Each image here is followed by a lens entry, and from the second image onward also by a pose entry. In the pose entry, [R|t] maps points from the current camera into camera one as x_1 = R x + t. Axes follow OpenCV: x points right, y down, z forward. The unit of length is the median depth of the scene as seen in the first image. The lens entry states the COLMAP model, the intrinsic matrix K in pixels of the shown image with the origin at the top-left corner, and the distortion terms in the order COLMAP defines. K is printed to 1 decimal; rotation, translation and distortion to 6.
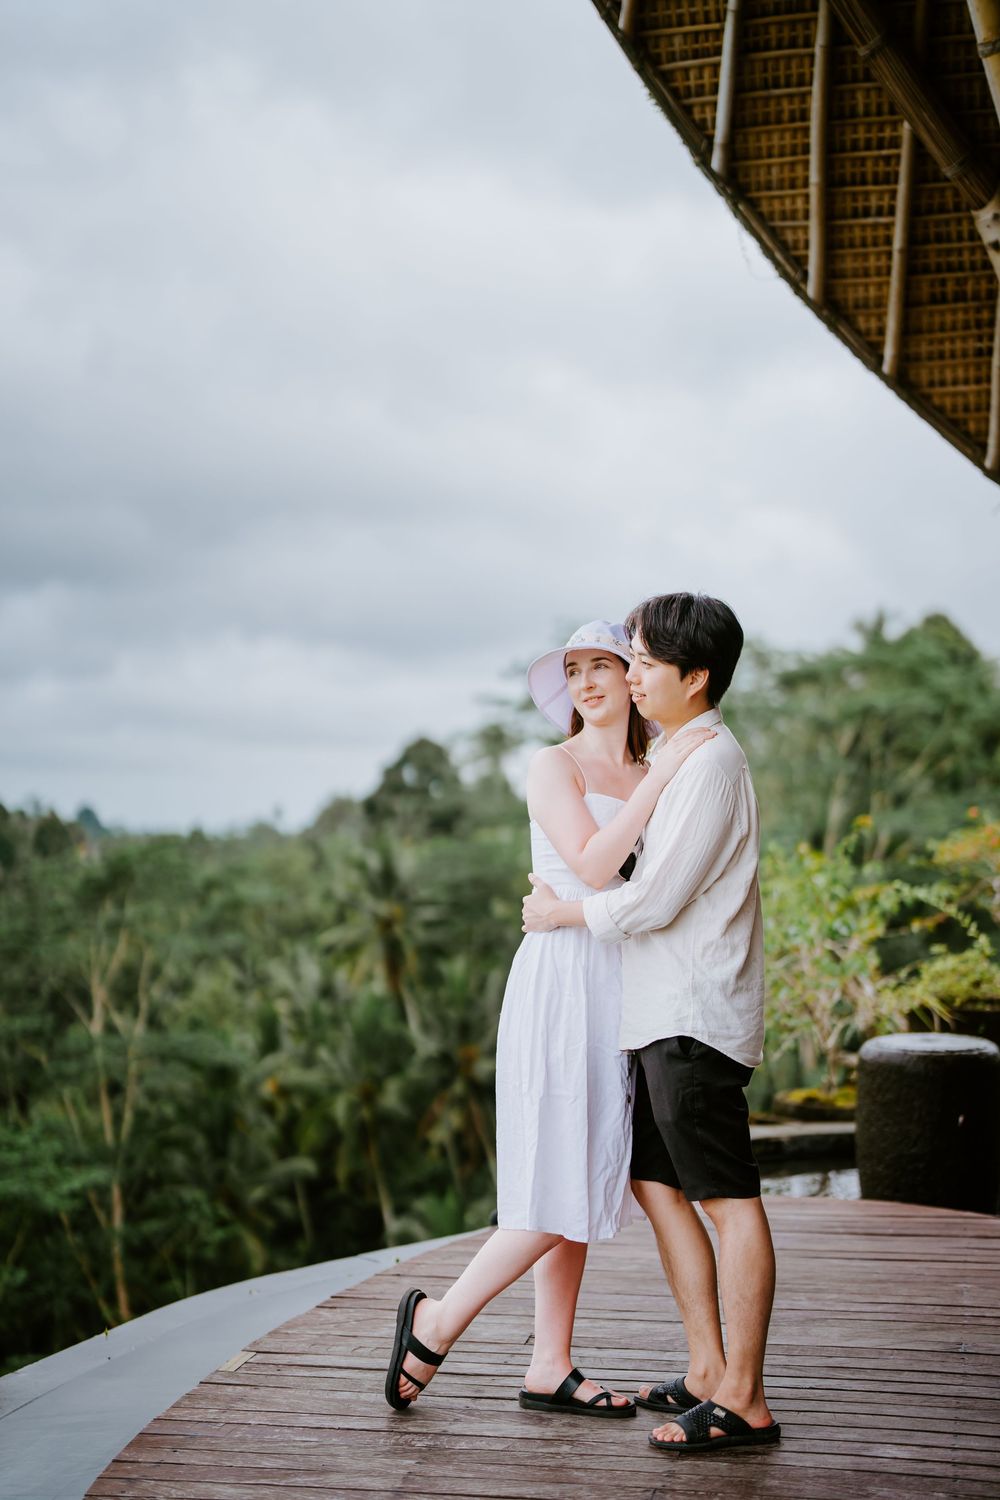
lens RADIAL K [[2053.8, 0, 500.0], [0, 2053.8, 750.0], [0, 0, 1]] dist [-0.163750, 1.043227]
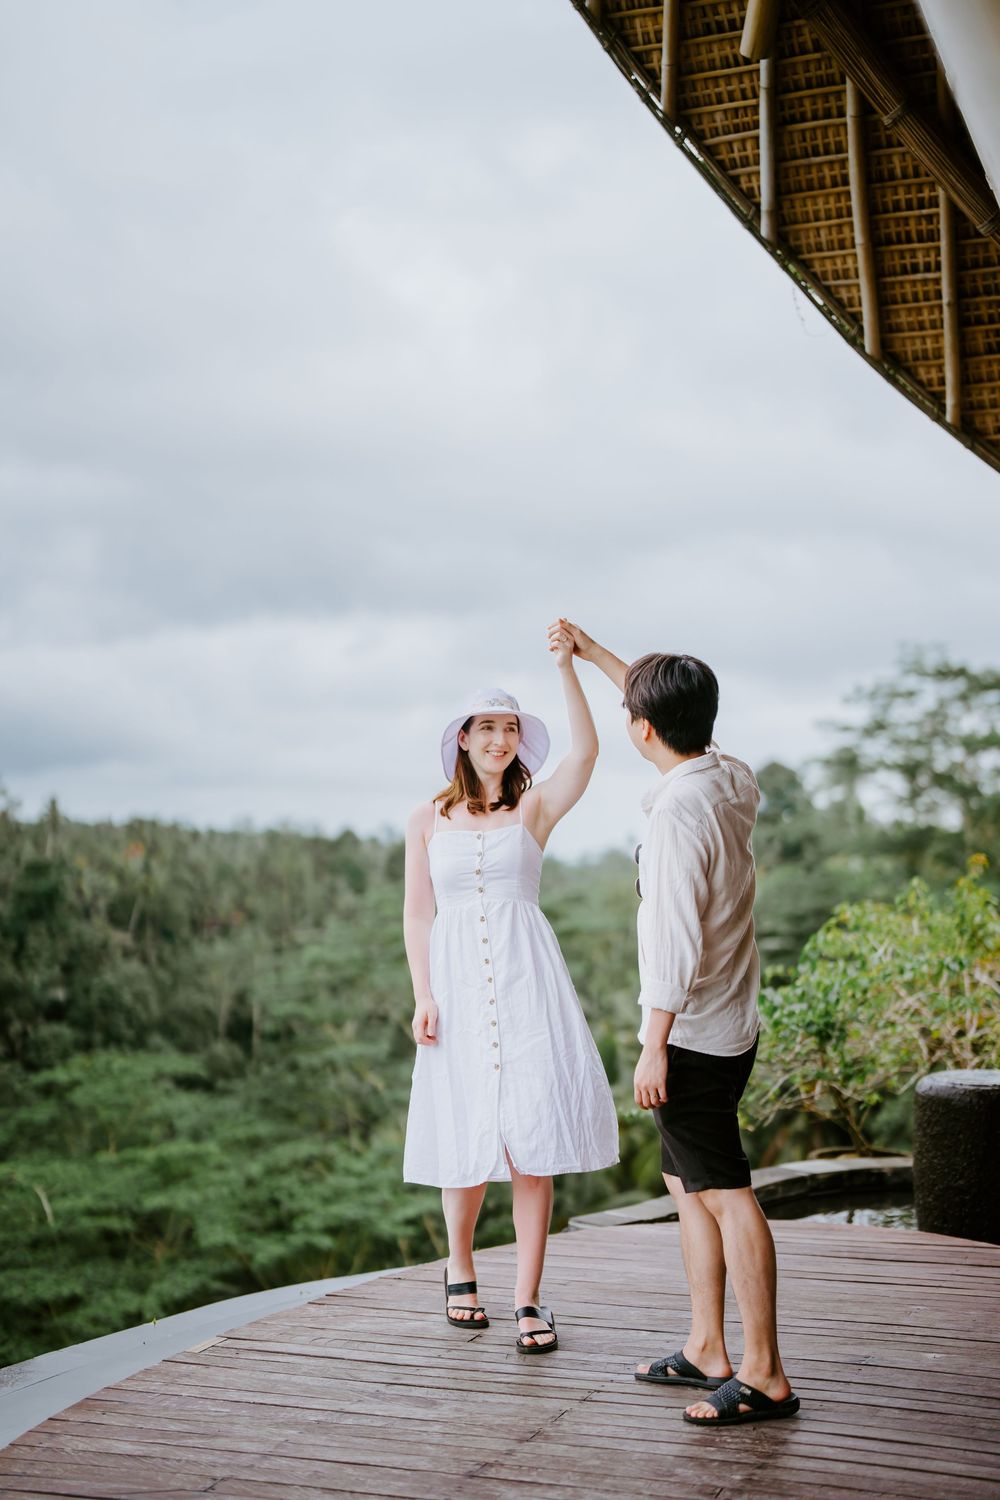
lens RADIAL K [[2093.6, 0, 498.8], [0, 2093.6, 757.3], [0, 0, 1]] dist [-0.161960, 1.040919]
pose [[0.985568, -0.005455, -0.169193, 0.150994], [0.003882, 0.999946, -0.009622, -0.007799], [0.169236, 0.008827, 0.985536, -0.068617]]
